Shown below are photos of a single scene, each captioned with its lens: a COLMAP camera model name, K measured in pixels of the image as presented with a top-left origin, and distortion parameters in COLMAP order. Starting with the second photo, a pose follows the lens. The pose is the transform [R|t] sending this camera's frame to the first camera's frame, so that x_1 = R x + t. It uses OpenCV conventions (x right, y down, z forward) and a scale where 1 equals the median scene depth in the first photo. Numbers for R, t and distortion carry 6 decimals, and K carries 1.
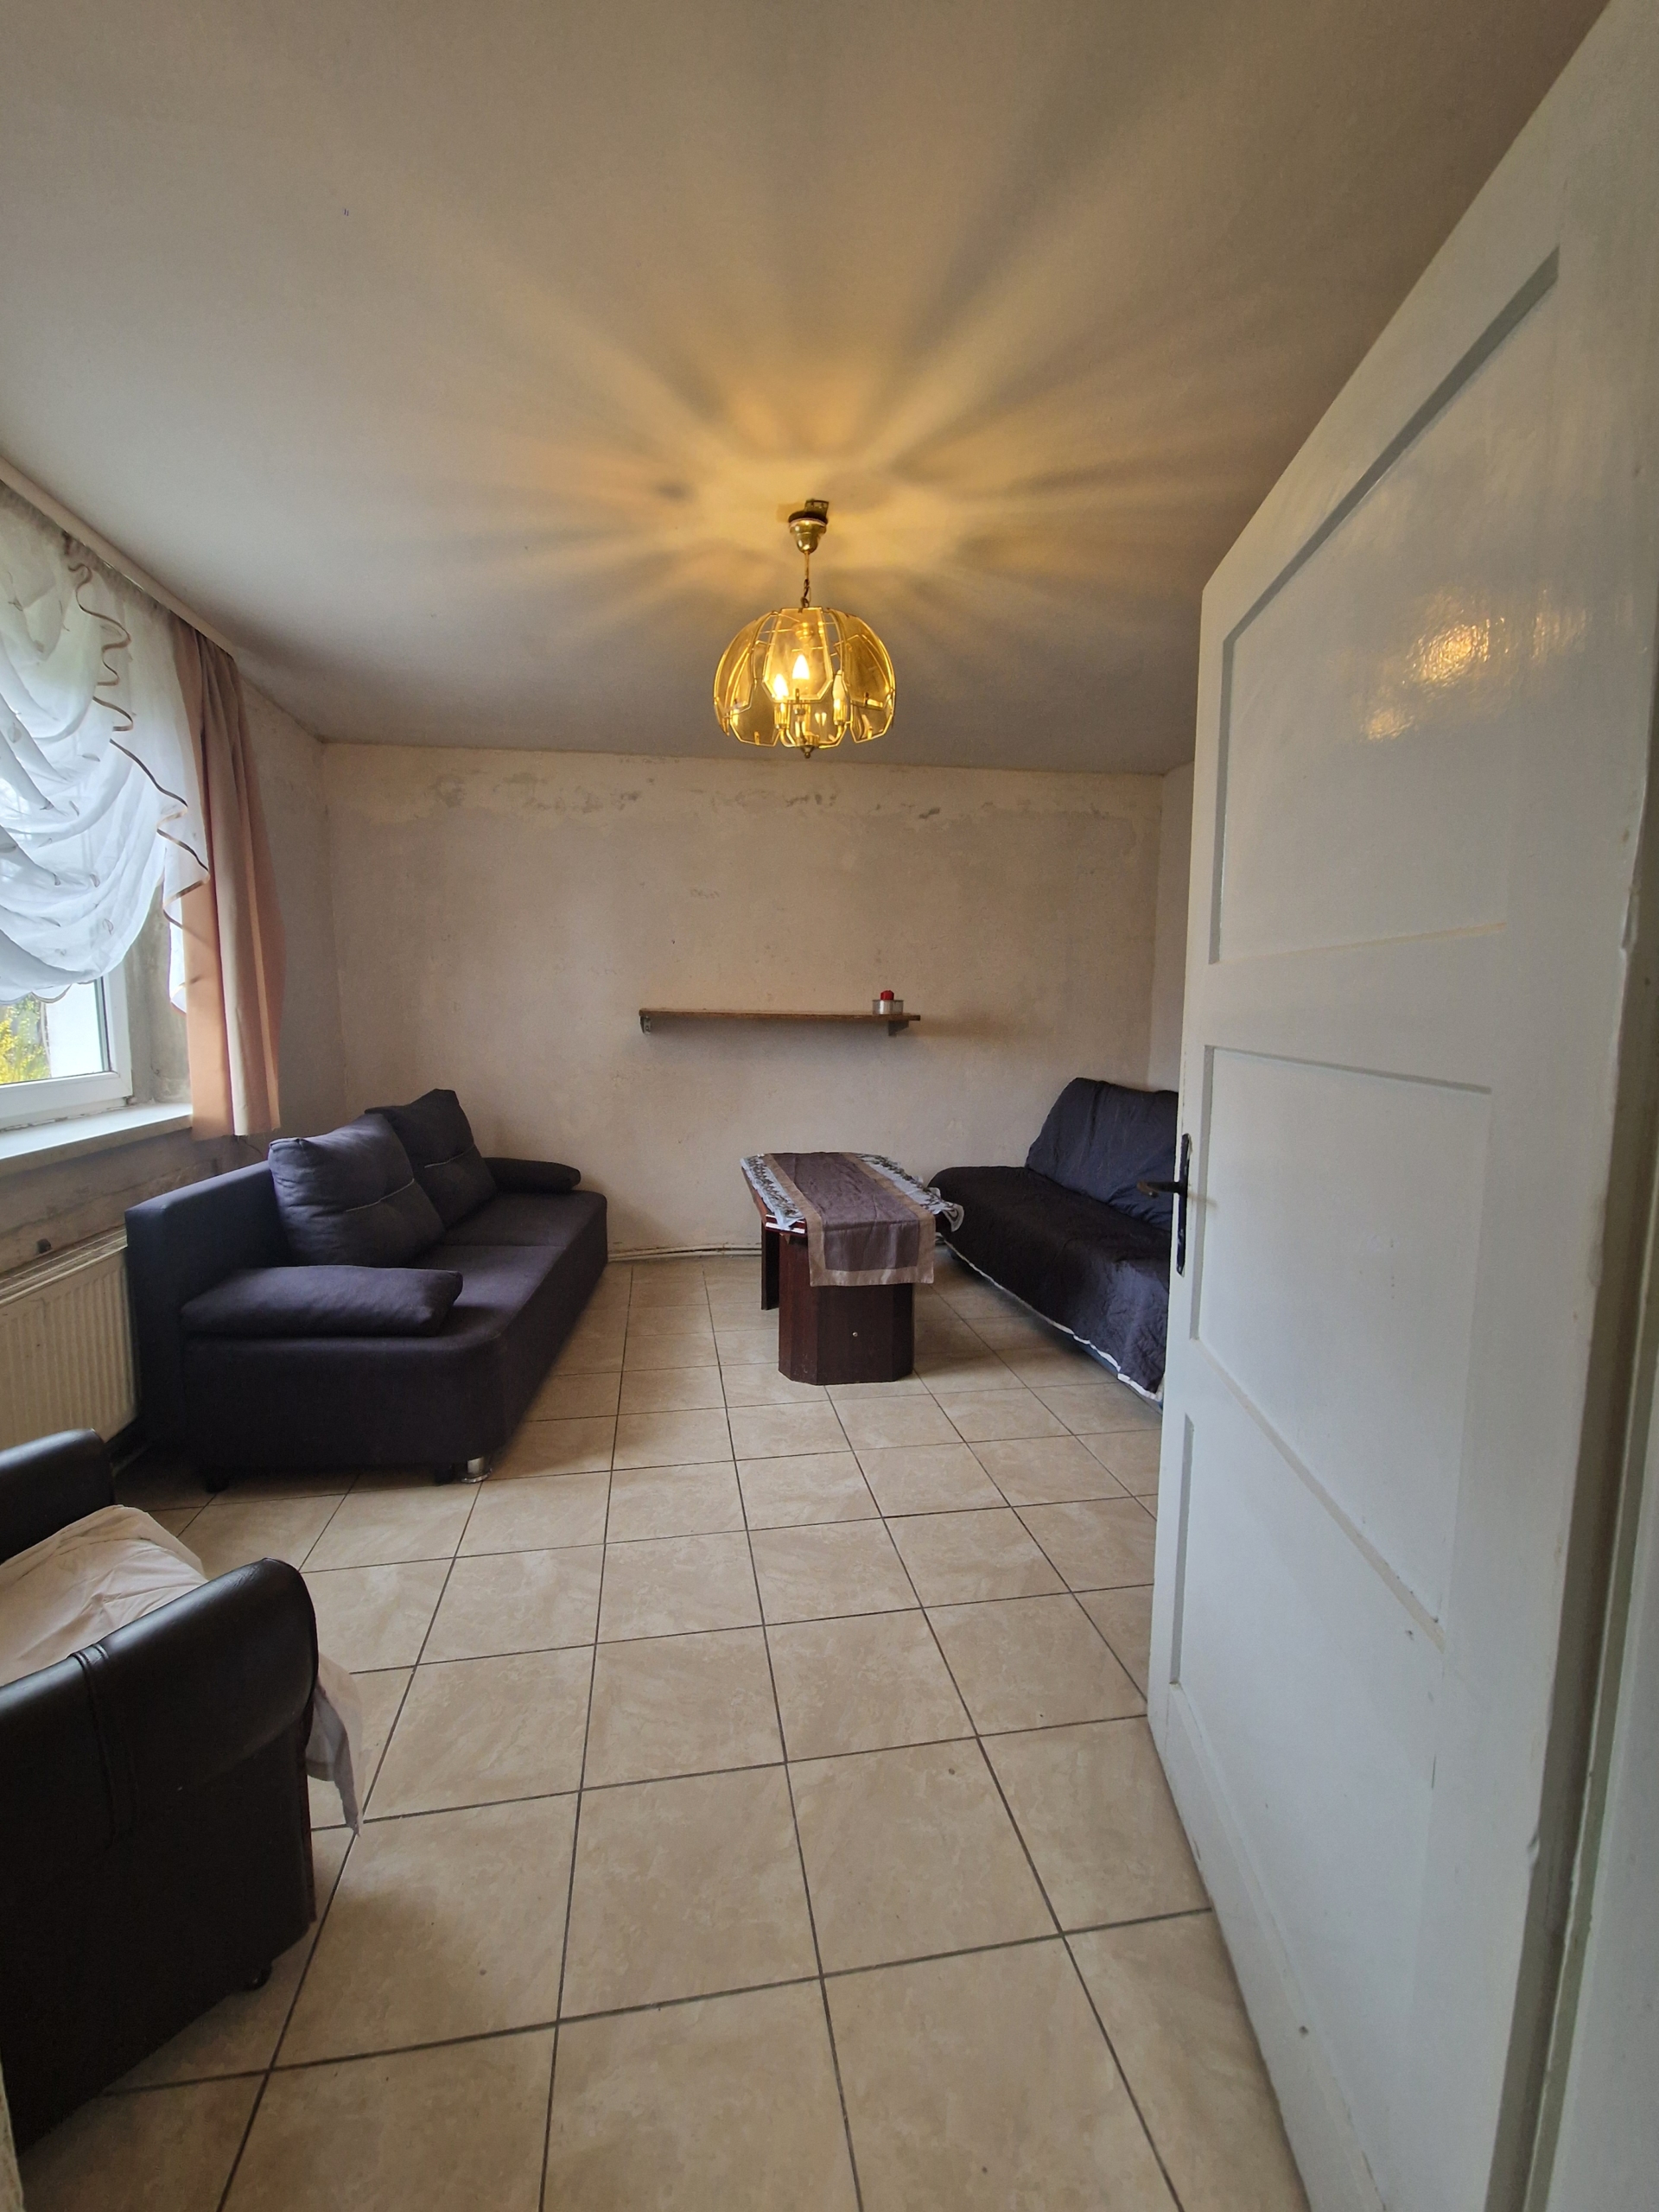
lens RADIAL K [[892.6, 0, 805.5], [0, 892.6, 1107.7], [0, 0, 1]] dist [0.008621, -0.010373]
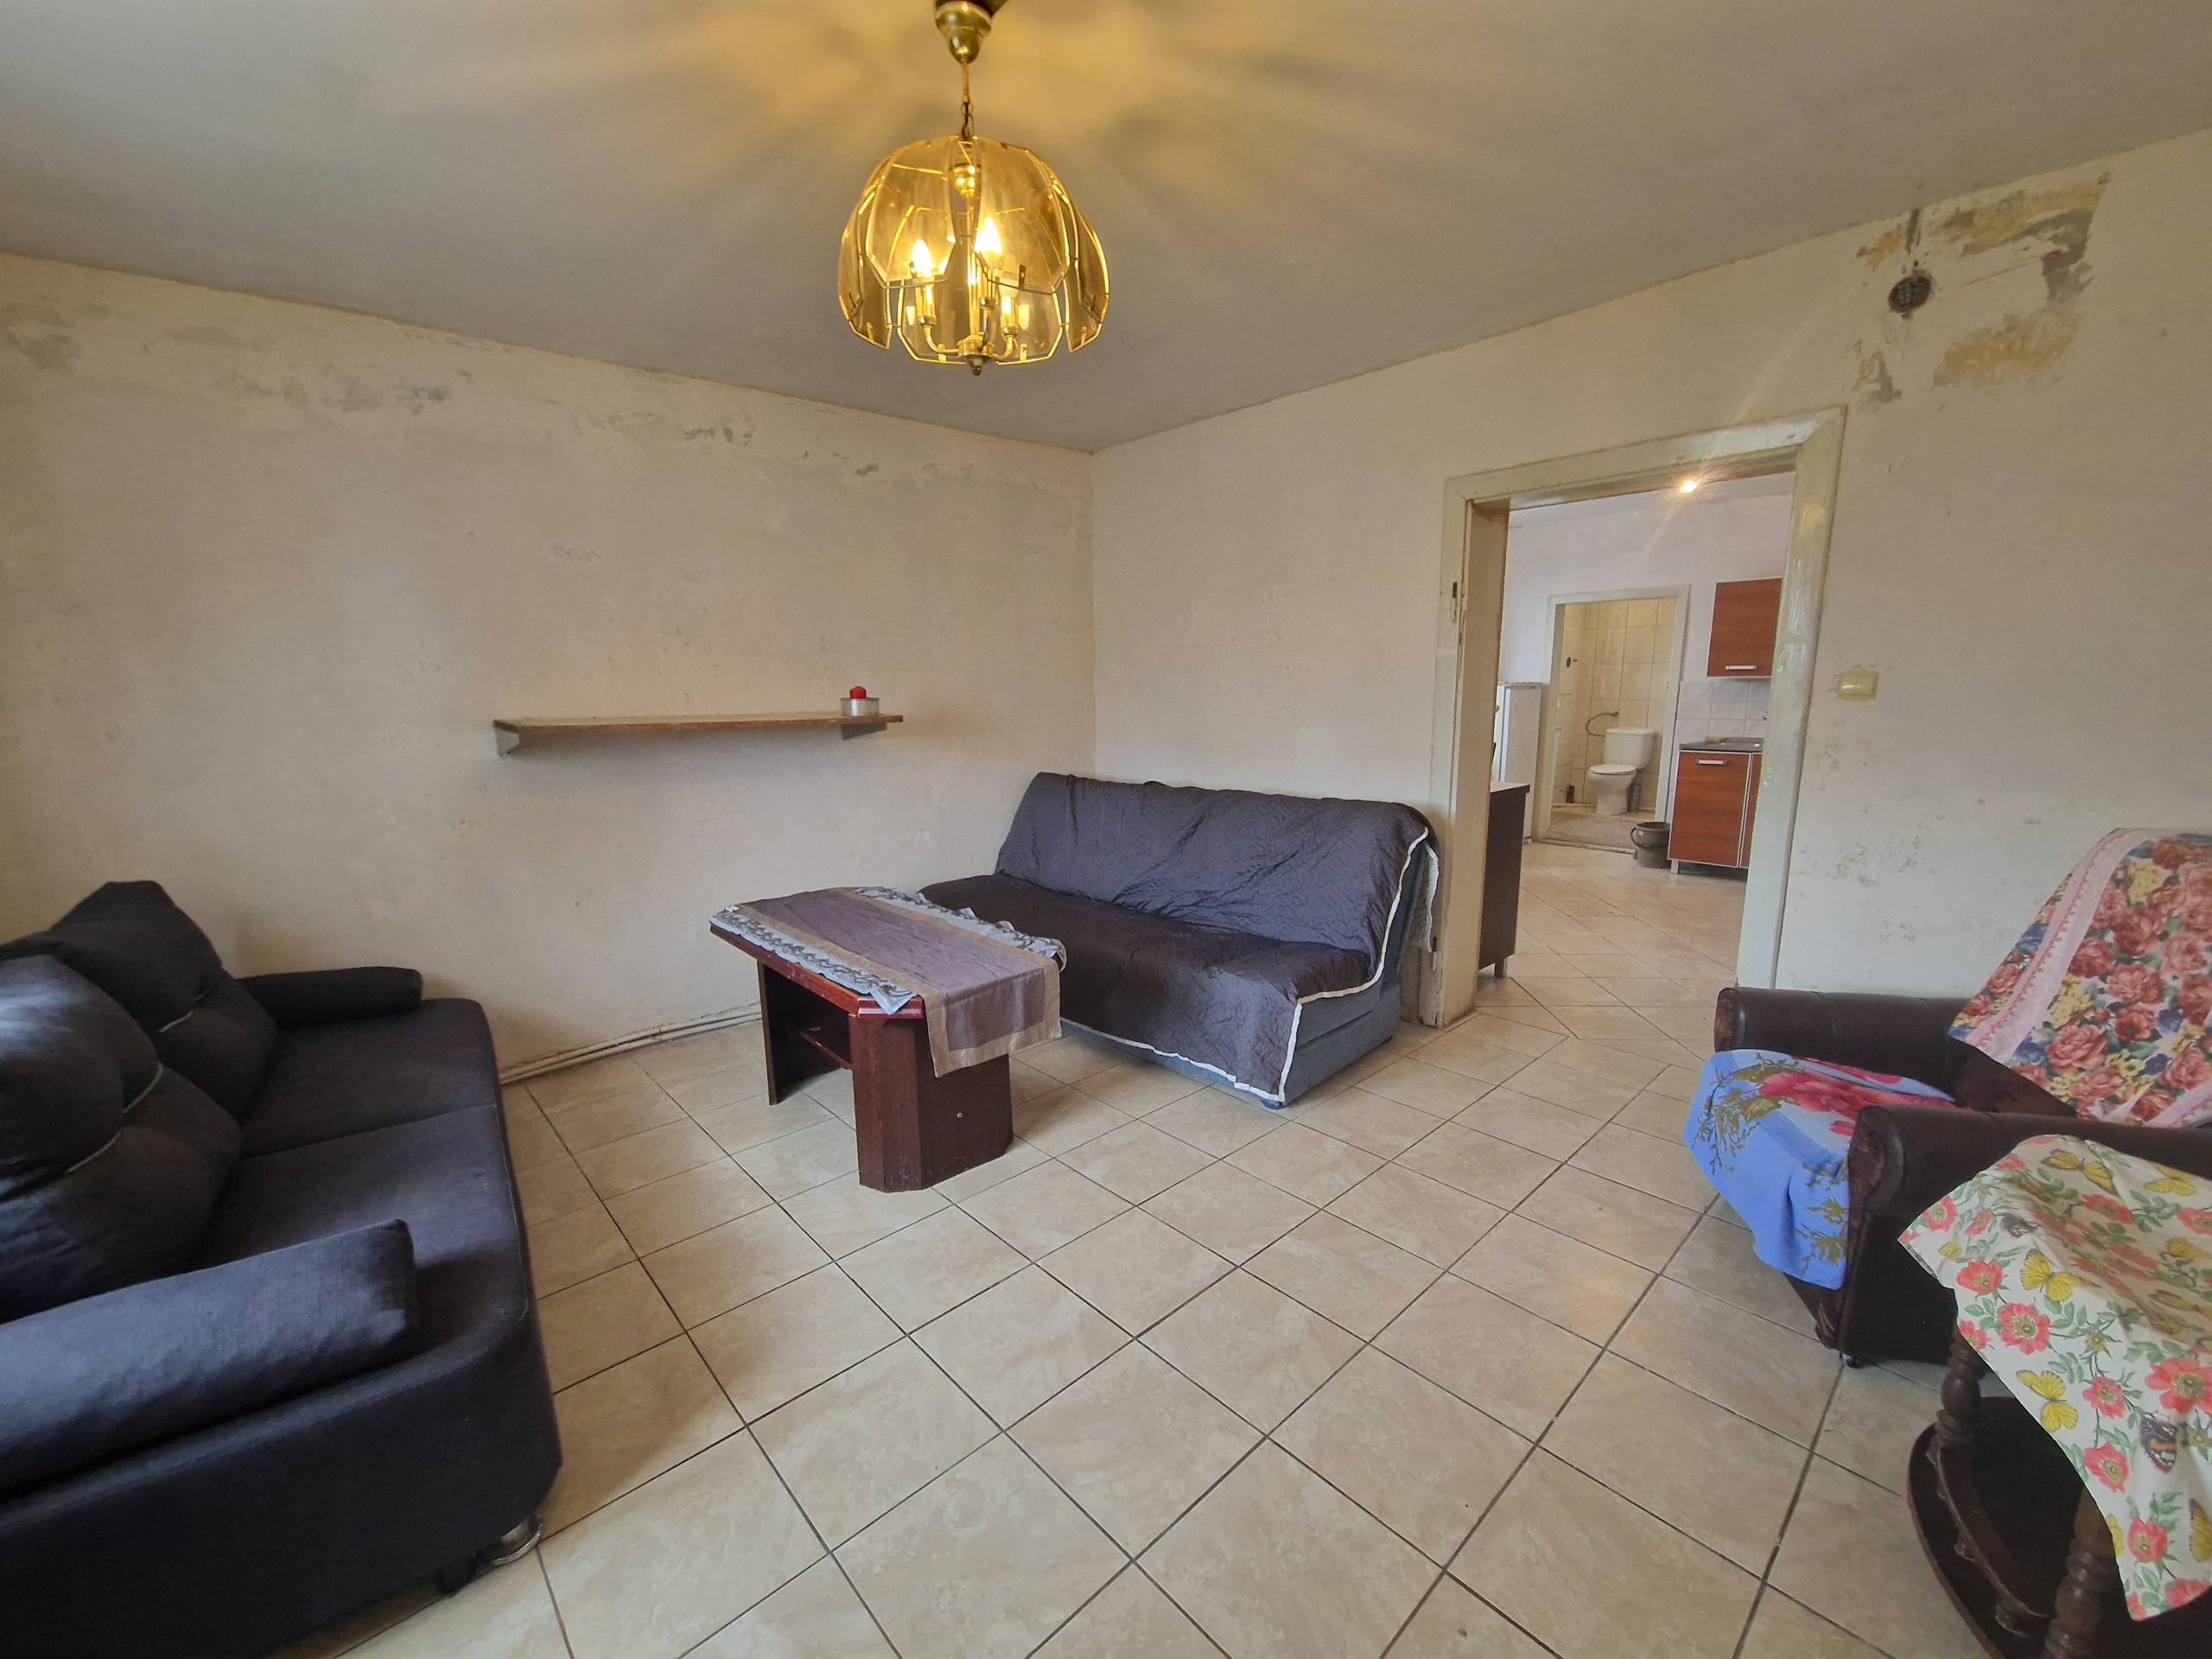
lens RADIAL K [[897.9, 0, 1100.6], [0, 897.9, 851.6], [0, 0, 1]] dist [0.011480, -0.004663]
pose [[0.839814, -0.121201, 0.529171, -0.240459], [0.083529, 0.992001, 0.094644, -0.054074], [-0.536409, -0.035282, 0.843220, 0.235954]]
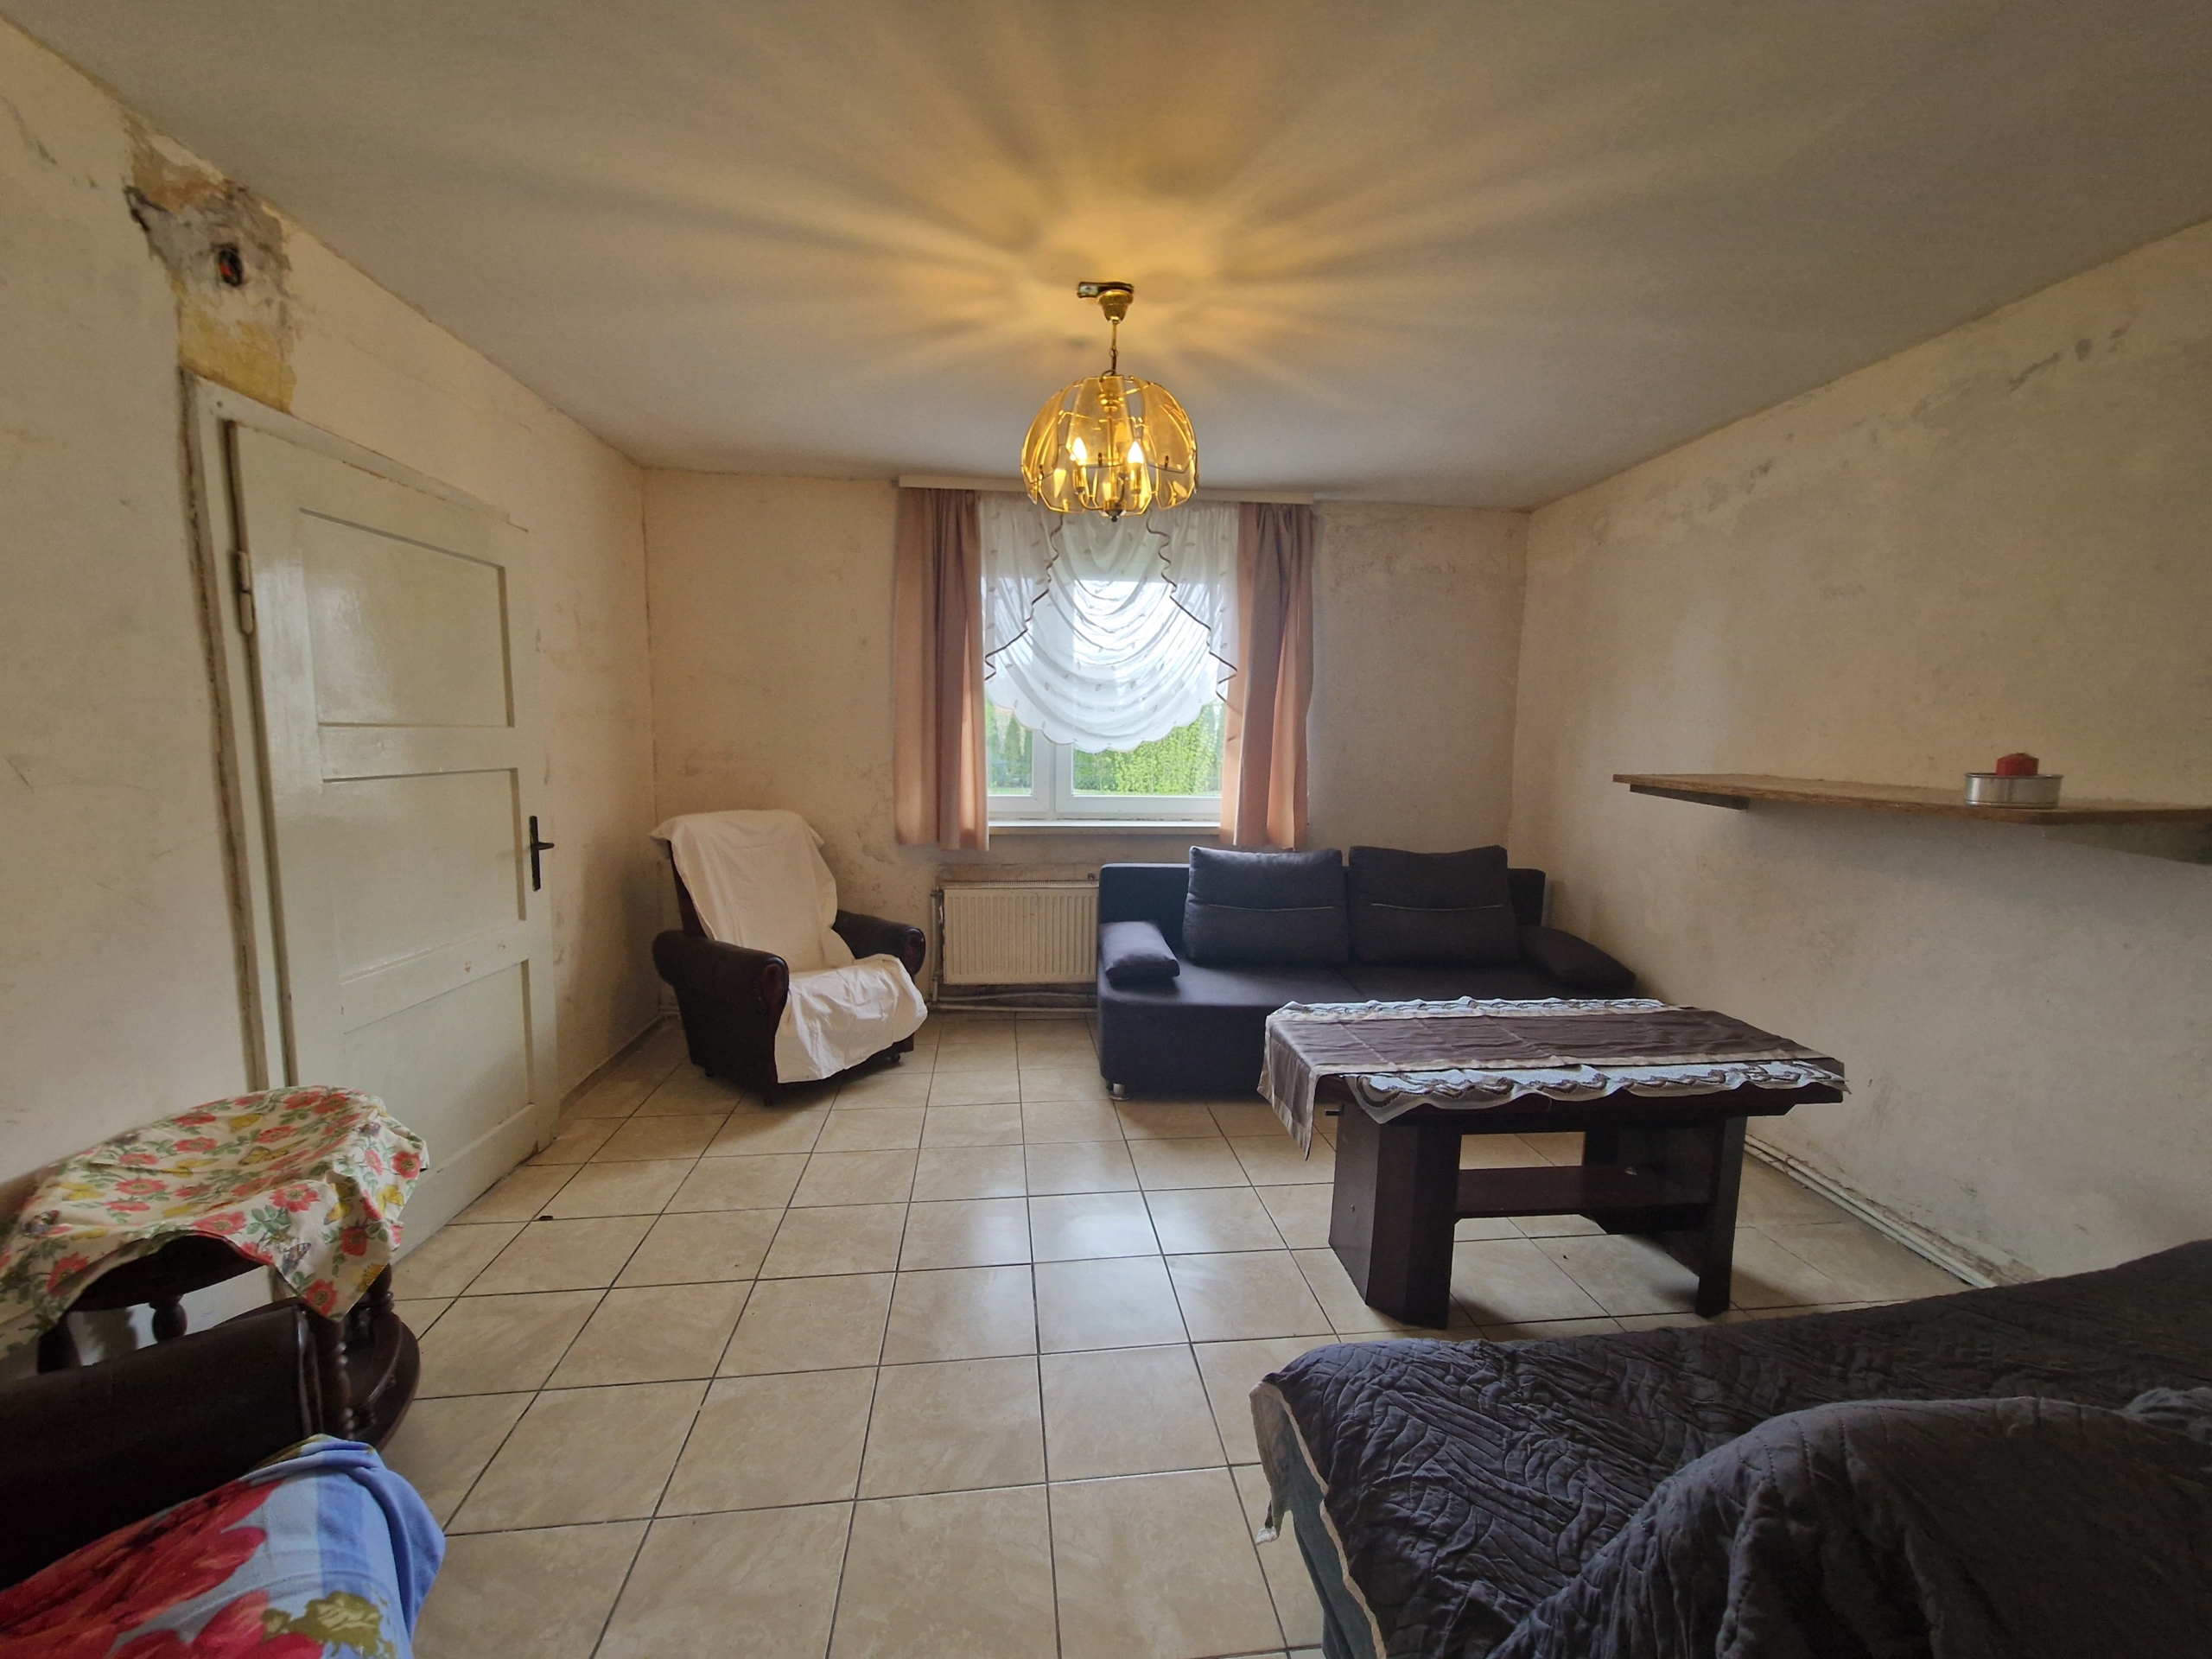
lens RADIAL K [[892.6, 0, 1107.9], [0, 892.6, 848.2], [0, 0, 1]] dist [0.008621, -0.010373]
pose [[-0.040950, 0.119920, -0.991939, 0.753148], [-0.131240, 0.983524, 0.124321, -0.107799], [0.990504, 0.135273, -0.024537, 0.759459]]
